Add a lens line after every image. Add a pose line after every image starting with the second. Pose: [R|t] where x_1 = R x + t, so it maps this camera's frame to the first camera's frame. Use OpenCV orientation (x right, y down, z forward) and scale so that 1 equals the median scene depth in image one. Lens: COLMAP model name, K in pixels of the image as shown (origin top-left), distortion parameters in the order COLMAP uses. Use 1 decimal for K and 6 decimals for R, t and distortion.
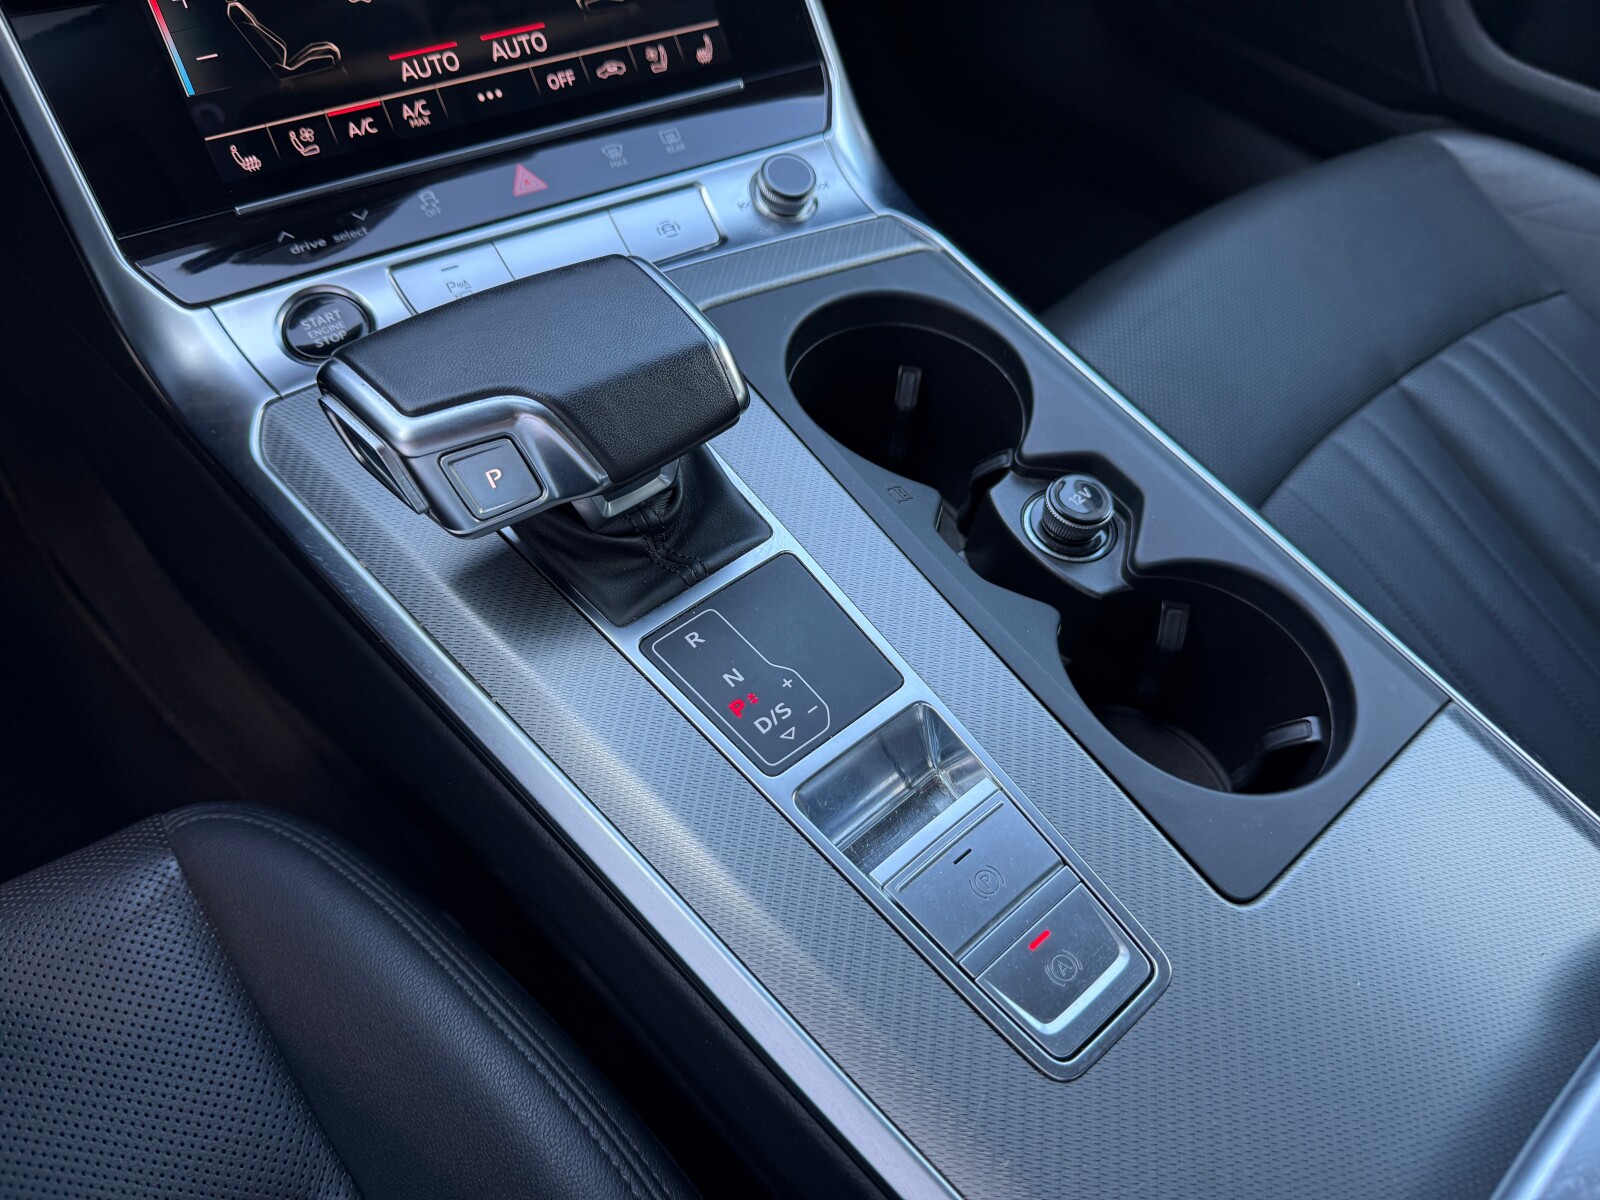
lens RADIAL K [[1159.9, 0, 808.8], [0, 1159.9, 603.2], [0, 0, 1]] dist [0.064771, -0.121828]
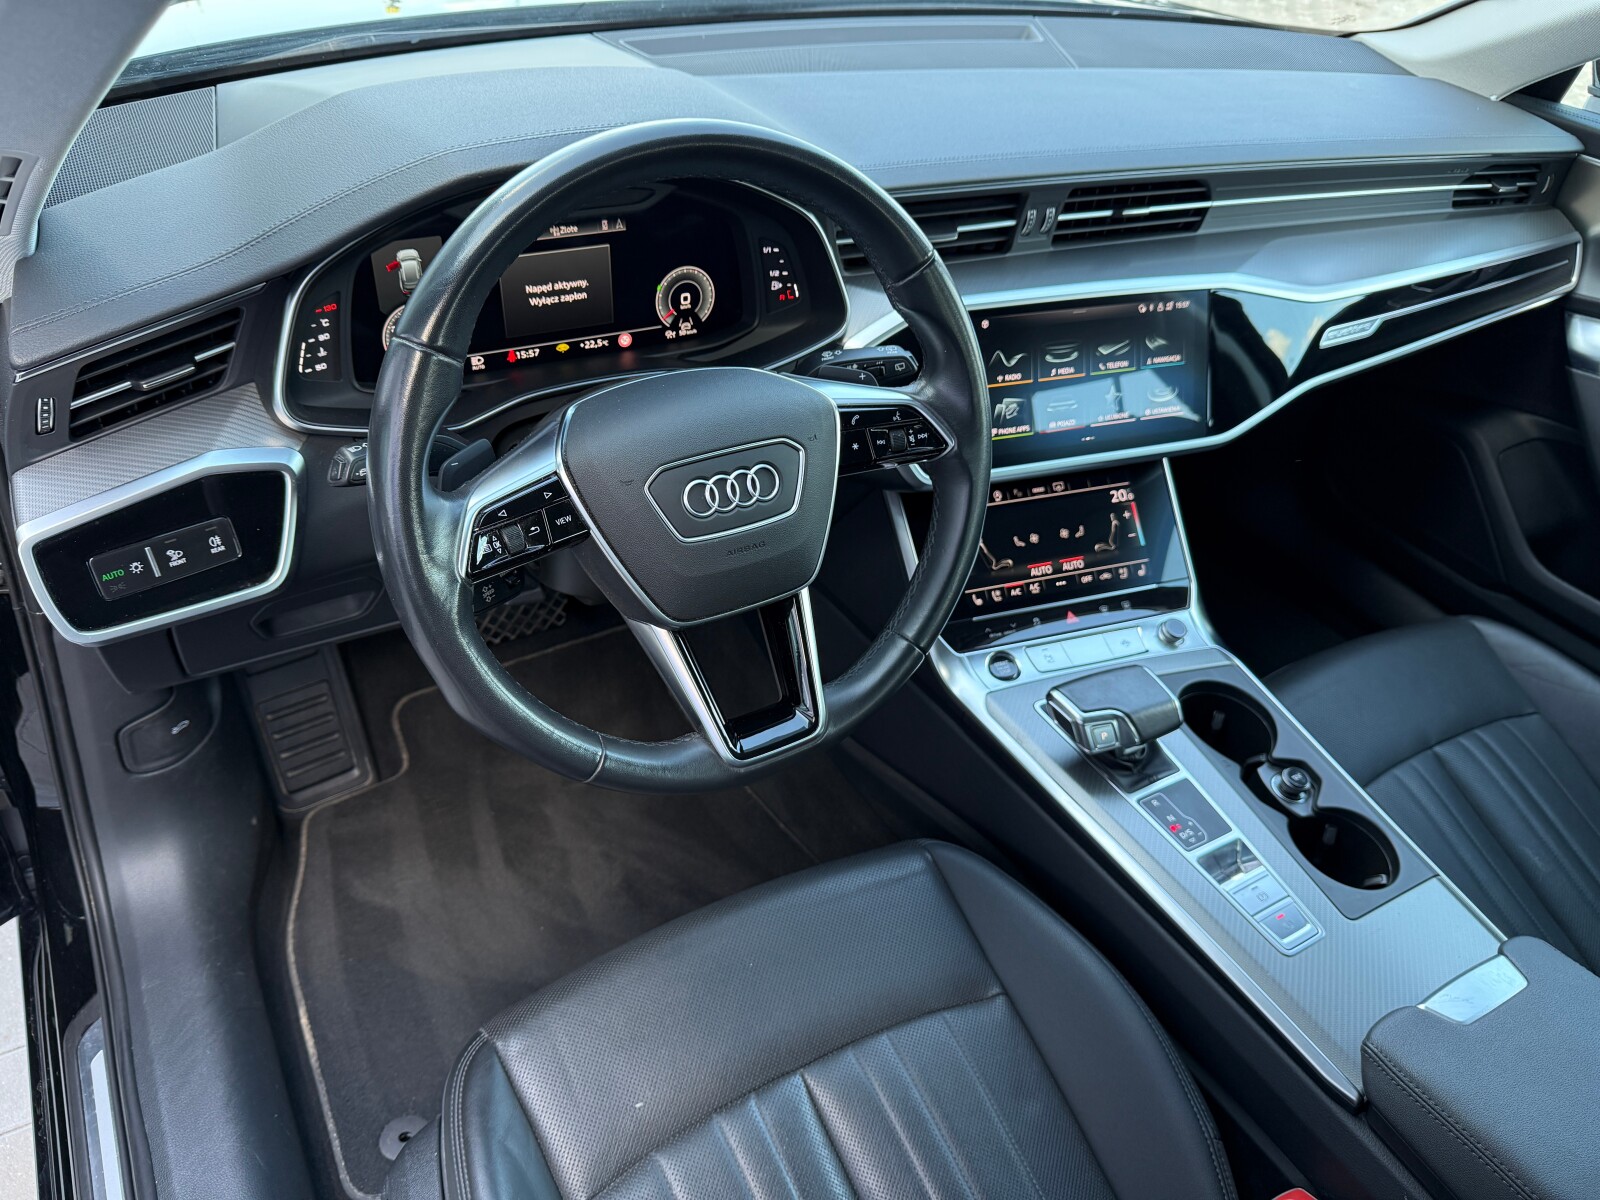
lens RADIAL K [[1159.9, 0, 808.8], [0, 1159.9, 603.2], [0, 0, 1]] dist [0.064771, -0.121828]
pose [[0.983039, 0.139993, -0.118477, -0.529801], [-0.163166, 0.962556, -0.216479, 0.253366], [0.083735, 0.232138, 0.969072, -1.547969]]
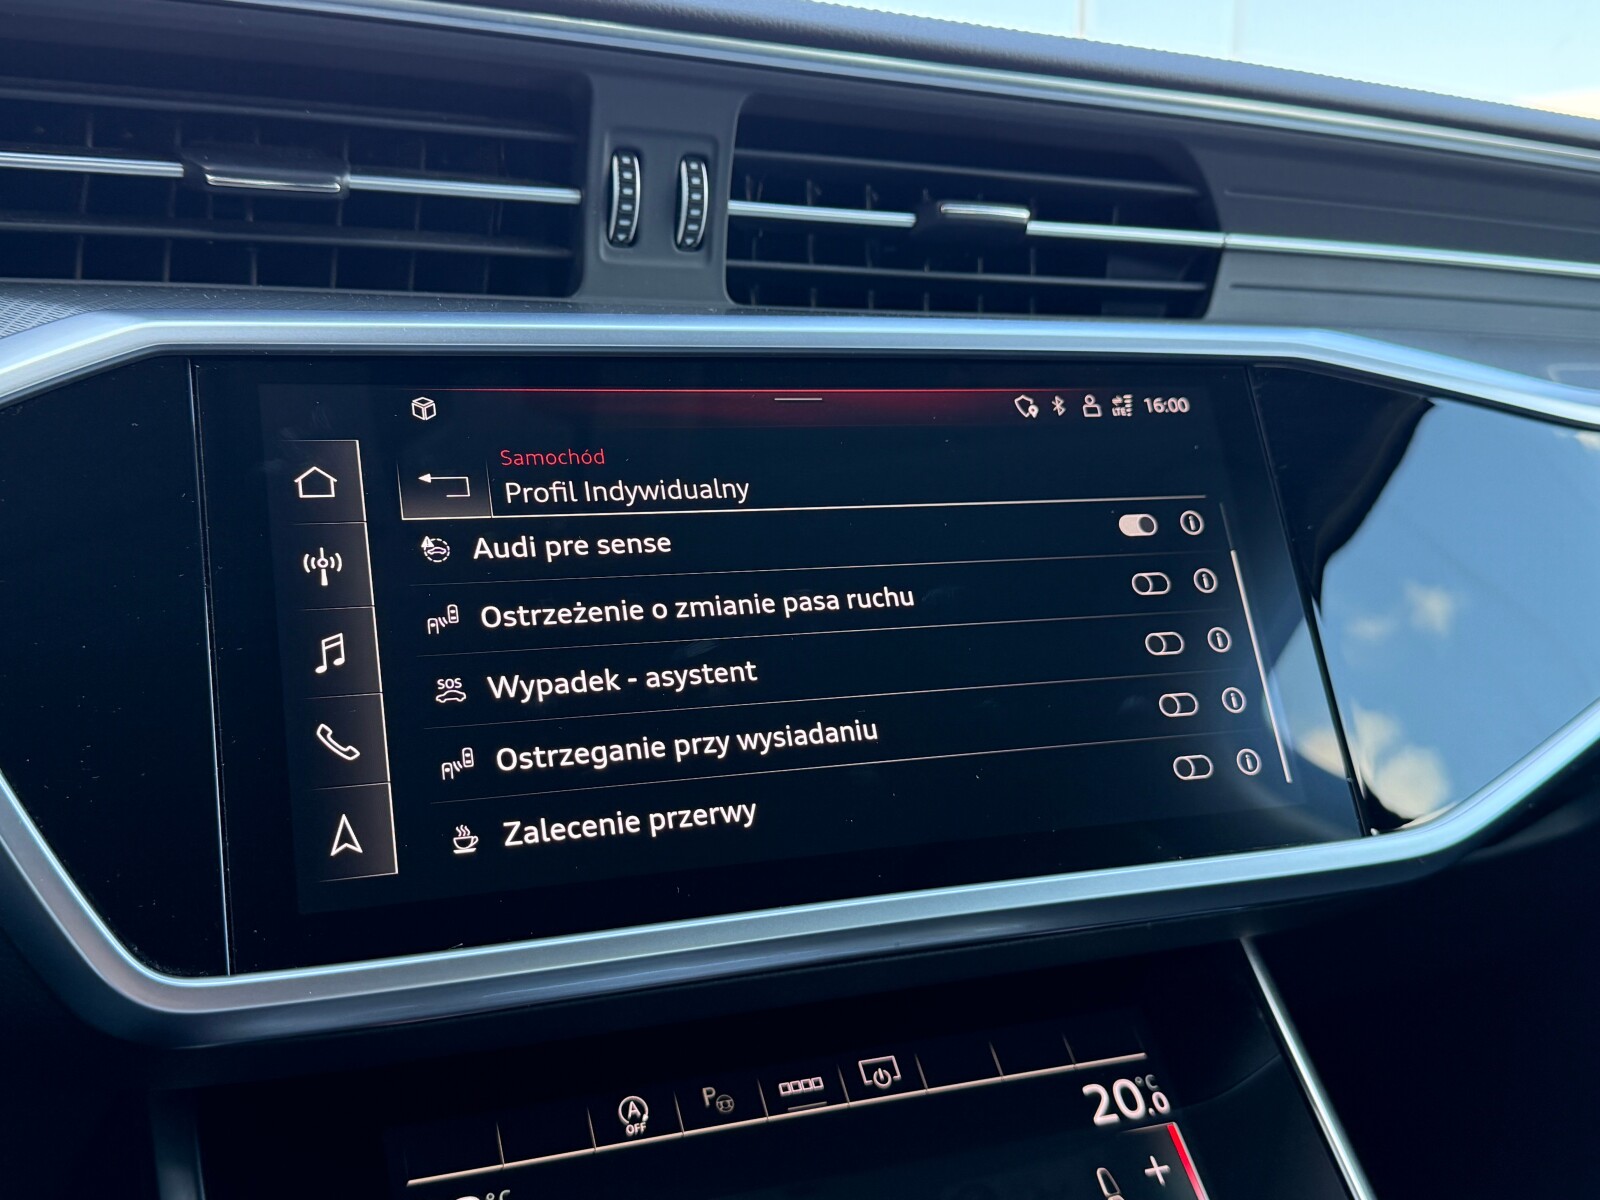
lens RADIAL K [[1644.1, 0, 800.5], [0, 1644.1, 603.8], [0, 0, 1]] dist [0.194034, -0.510085]
pose [[0.984546, -0.024543, -0.173397, -0.180083], [-0.101280, 0.727954, -0.678104, -0.183935], [0.142867, 0.685186, 0.714219, 0.086571]]
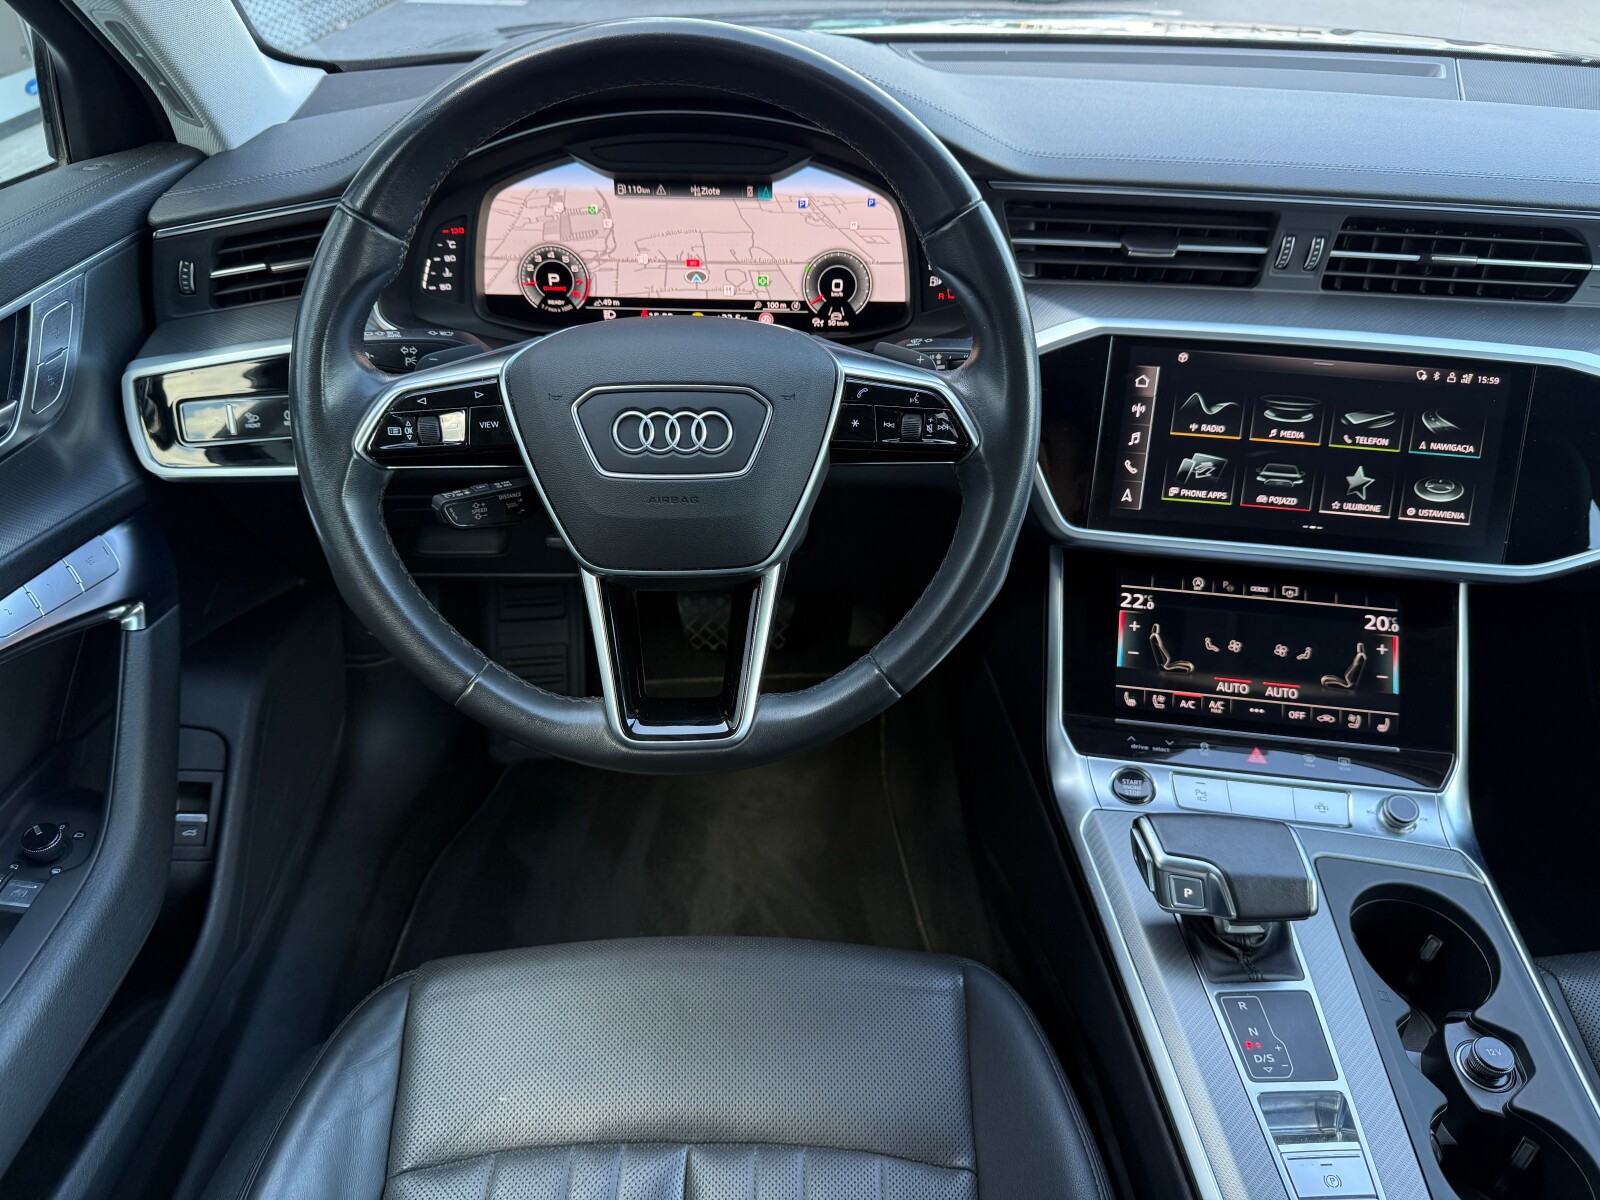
lens RADIAL K [[1159.9, 0, 808.8], [0, 1159.9, 603.2], [0, 0, 1]] dist [0.064771, -0.121828]
pose [[0.774465, 0.324165, -0.543251, 0.161100], [-0.480166, 0.860315, -0.171168, 0.113939], [0.411880, 0.393414, 0.821937, -1.044535]]
